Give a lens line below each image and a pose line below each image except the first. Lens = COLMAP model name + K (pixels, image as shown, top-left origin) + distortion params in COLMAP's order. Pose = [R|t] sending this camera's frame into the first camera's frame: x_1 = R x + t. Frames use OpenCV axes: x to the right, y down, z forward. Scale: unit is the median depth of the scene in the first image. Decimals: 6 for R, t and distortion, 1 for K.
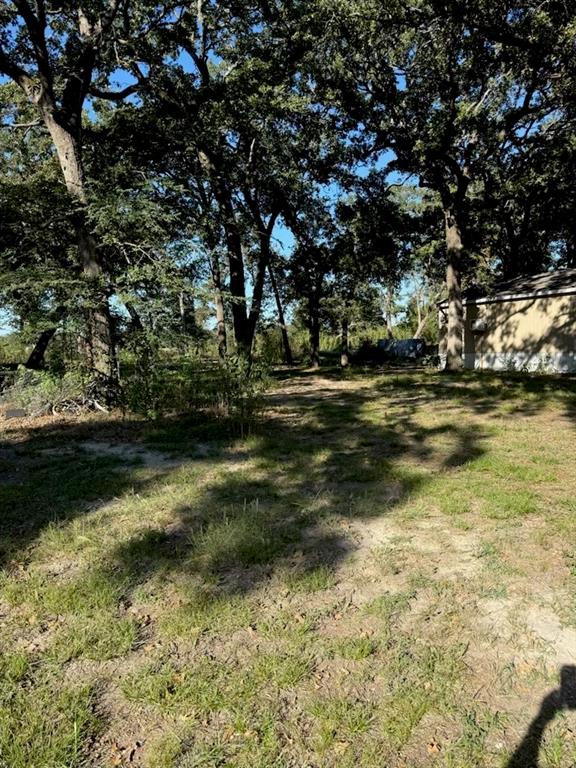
lens RADIAL K [[549.0, 0, 288.0], [0, 549.0, 384.0], [0, 0, 1]] dist [0.043744, -0.000153]
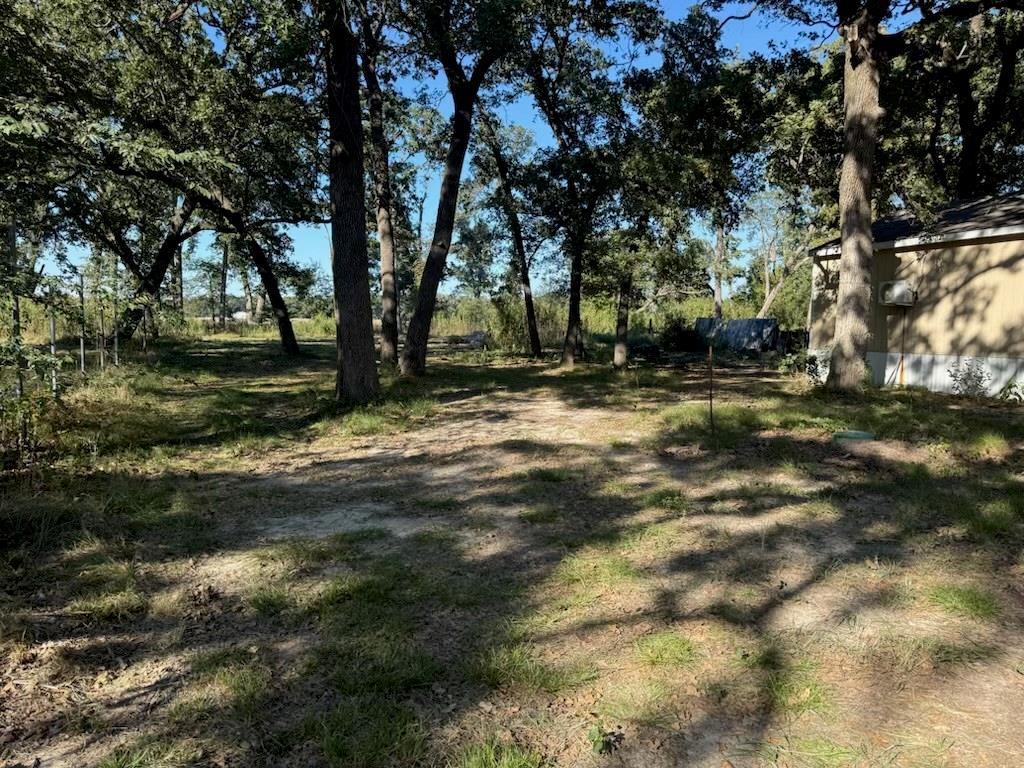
lens RADIAL K [[755.9, 0, 512.0], [0, 755.9, 384.0], [0, 0, 1]] dist [-0.003934, -0.001566]
pose [[0.995612, 0.041264, -0.083994, 0.069711], [-0.040233, 0.999093, 0.013923, -0.024363], [0.084492, -0.010483, 0.996369, 0.321466]]
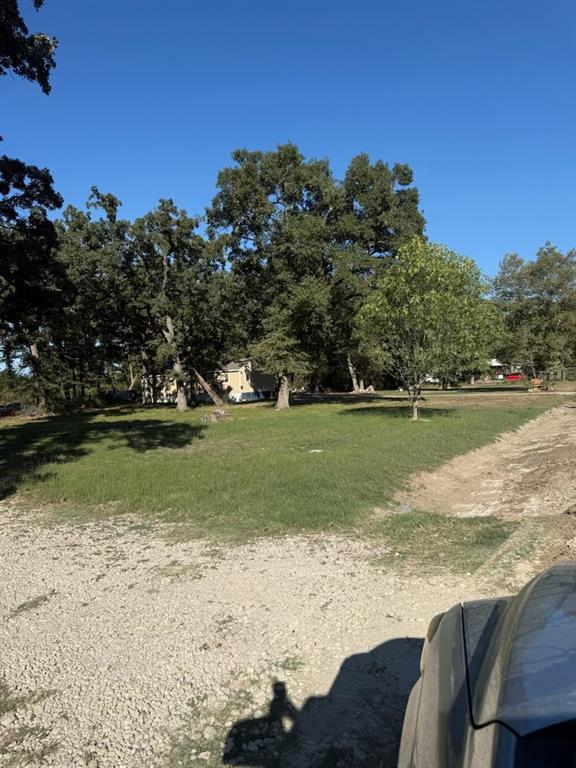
lens RADIAL K [[549.0, 0, 288.0], [0, 549.0, 384.0], [0, 0, 1]] dist [0.043744, -0.000153]
pose [[0.871444, -0.017468, 0.490184, -0.369581], [0.059023, 0.995838, -0.069444, 0.095410], [-0.486931, 0.089449, 0.868848, -1.489130]]
